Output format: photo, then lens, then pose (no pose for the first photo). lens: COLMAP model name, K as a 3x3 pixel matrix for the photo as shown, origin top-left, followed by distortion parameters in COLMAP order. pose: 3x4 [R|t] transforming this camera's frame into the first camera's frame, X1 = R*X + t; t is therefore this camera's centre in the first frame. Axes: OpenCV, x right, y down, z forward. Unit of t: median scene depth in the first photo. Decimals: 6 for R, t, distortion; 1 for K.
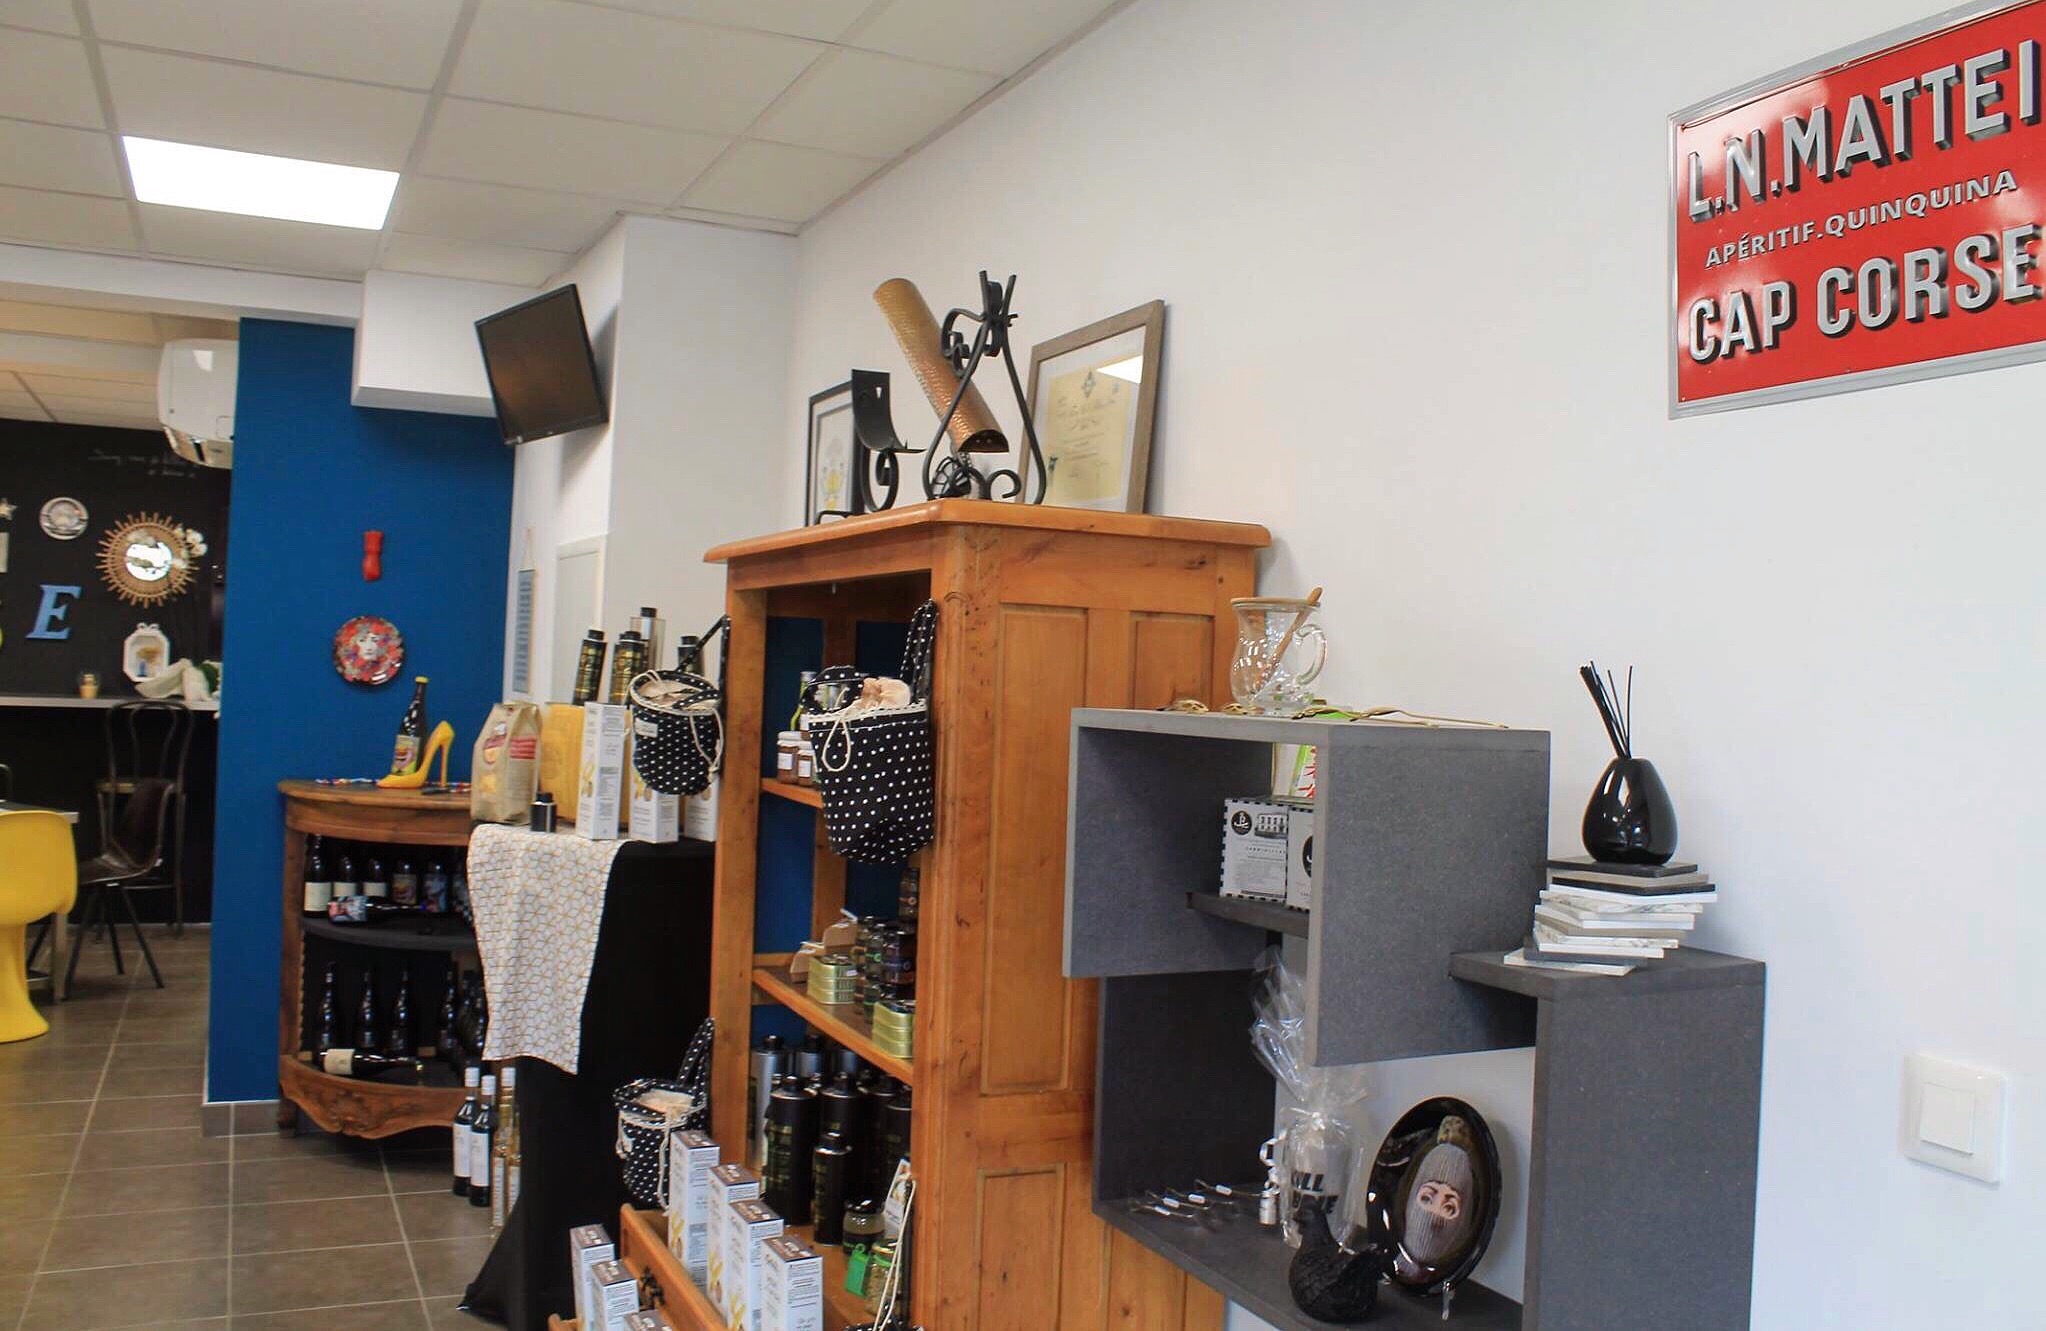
lens RADIAL K [[1707.0, 0, 1028.5], [0, 1707.0, 626.1], [0, 0, 1]] dist [-0.158816, 0.118884]
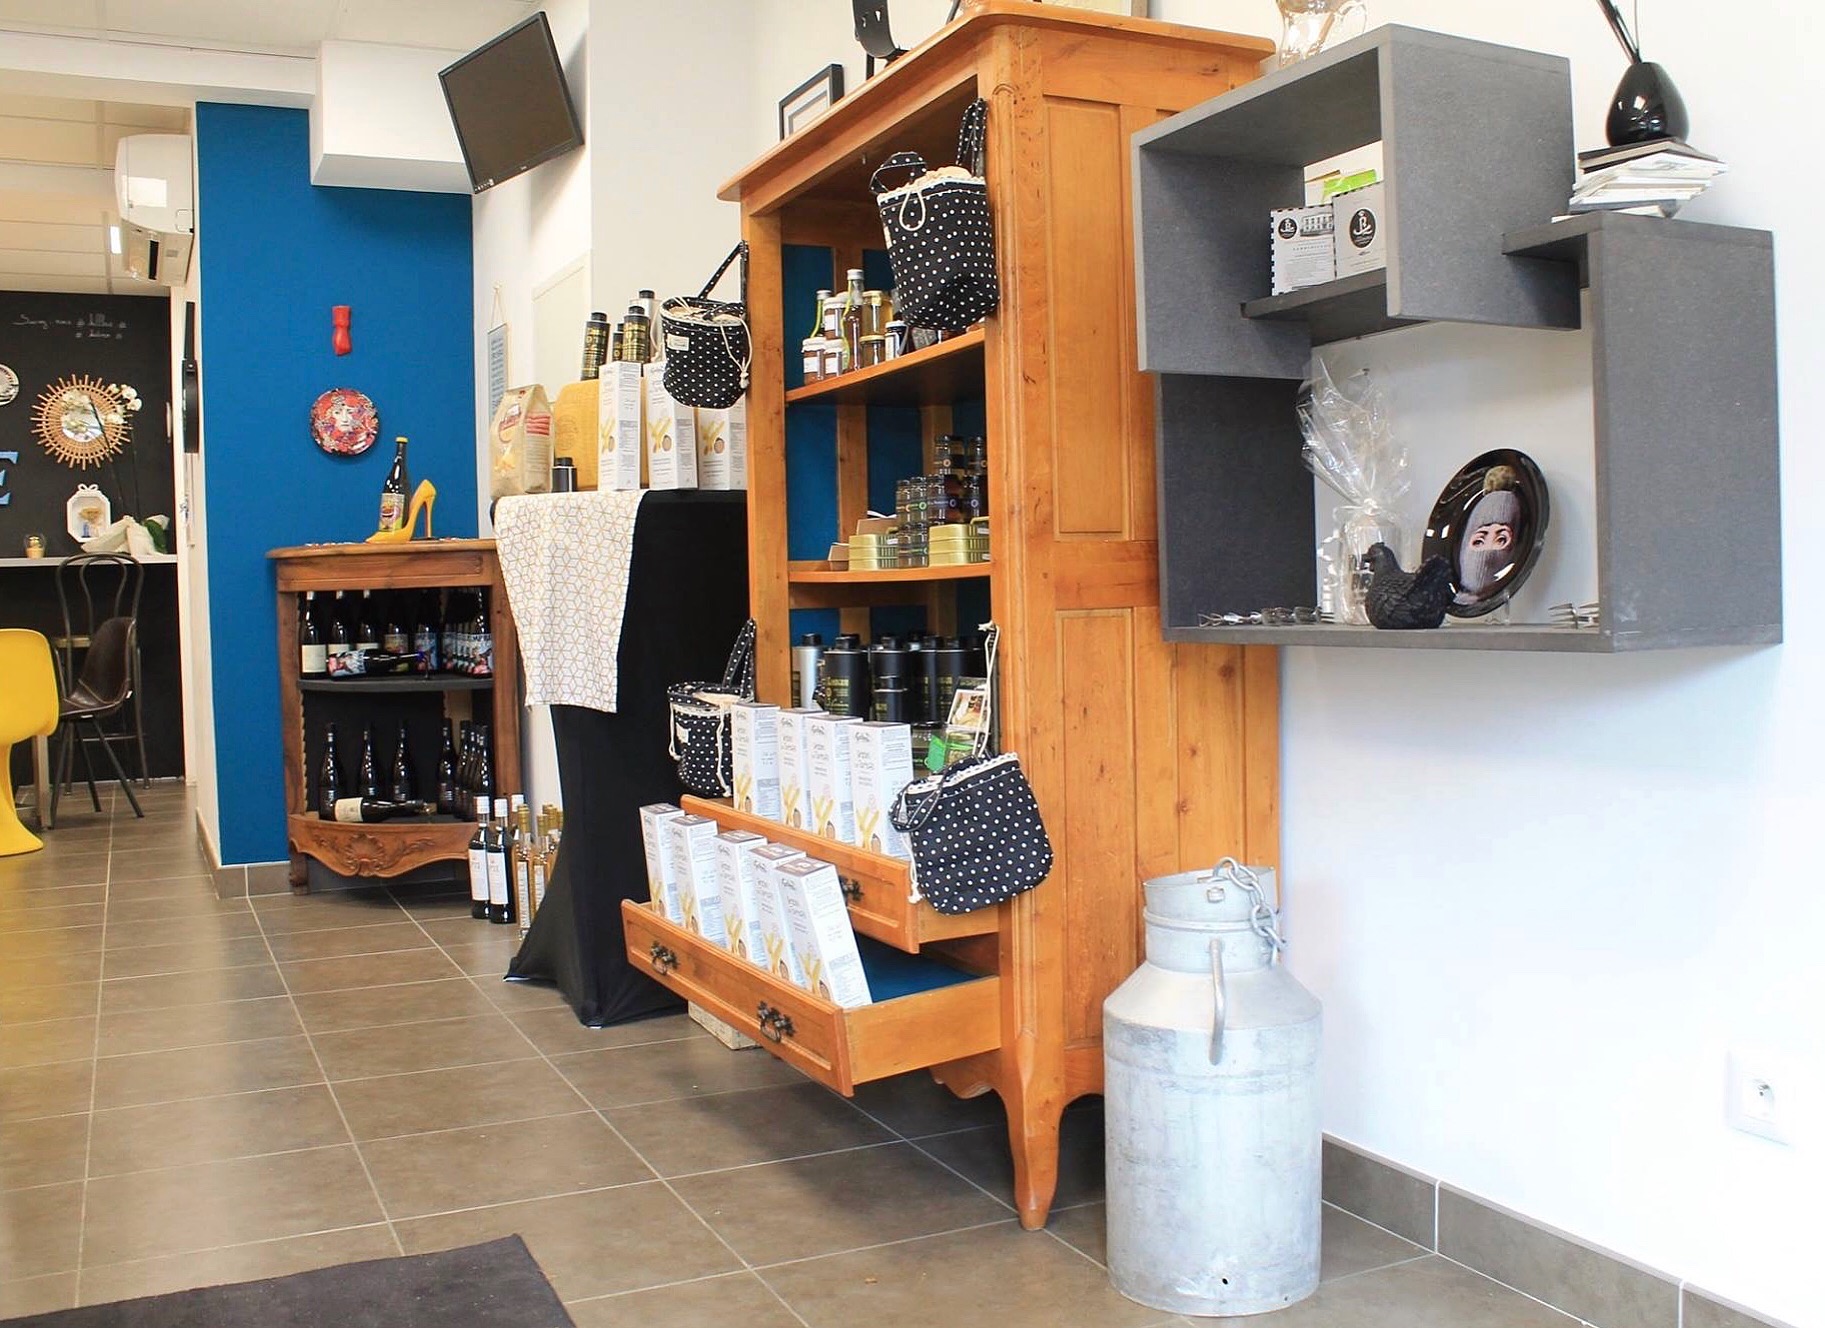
lens RADIAL K [[1727.5, 0, 934.1], [0, 1727.5, 663.1], [0, 0, 1]] dist [-0.170241, 0.155033]
pose [[0.997996, -0.062834, 0.007479, -0.083339], [0.062243, 0.996085, 0.062766, 0.196853], [-0.011393, -0.062174, 0.998000, -0.084335]]
